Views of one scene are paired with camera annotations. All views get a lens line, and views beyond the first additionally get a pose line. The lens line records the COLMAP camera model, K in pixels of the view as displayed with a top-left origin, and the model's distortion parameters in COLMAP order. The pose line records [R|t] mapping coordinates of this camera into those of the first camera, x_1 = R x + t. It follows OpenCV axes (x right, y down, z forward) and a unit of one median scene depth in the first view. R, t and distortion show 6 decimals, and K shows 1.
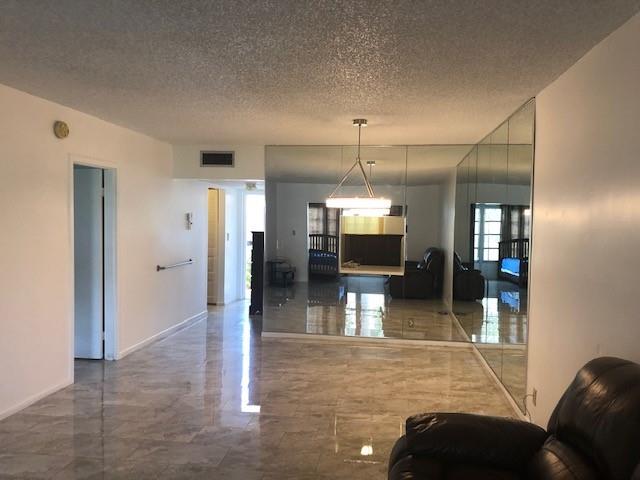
lens RADIAL K [[532.7, 0, 325.0], [0, 532.7, 244.6], [0, 0, 1]] dist [0.028205, -0.004511]
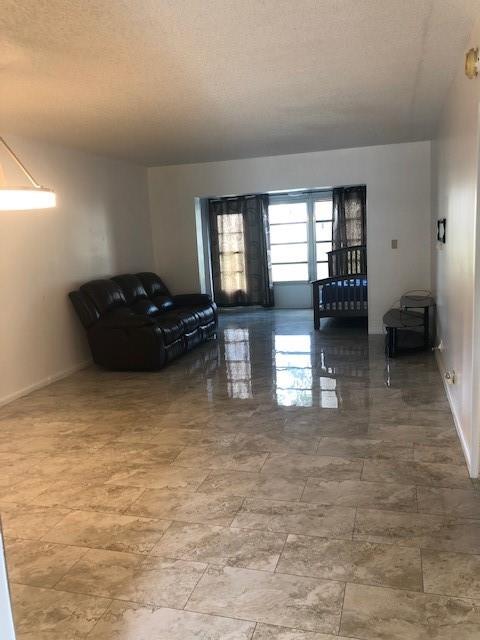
lens RADIAL K [[532.7, 0, 240.0], [0, 532.7, 320.0], [0, 0, 1]] dist [0.028205, -0.004511]
pose [[-0.985852, 0.005650, 0.167525, -0.207129], [0.041361, 0.976728, 0.210455, -0.043035], [-0.162437, 0.214406, -0.963143, 1.073044]]
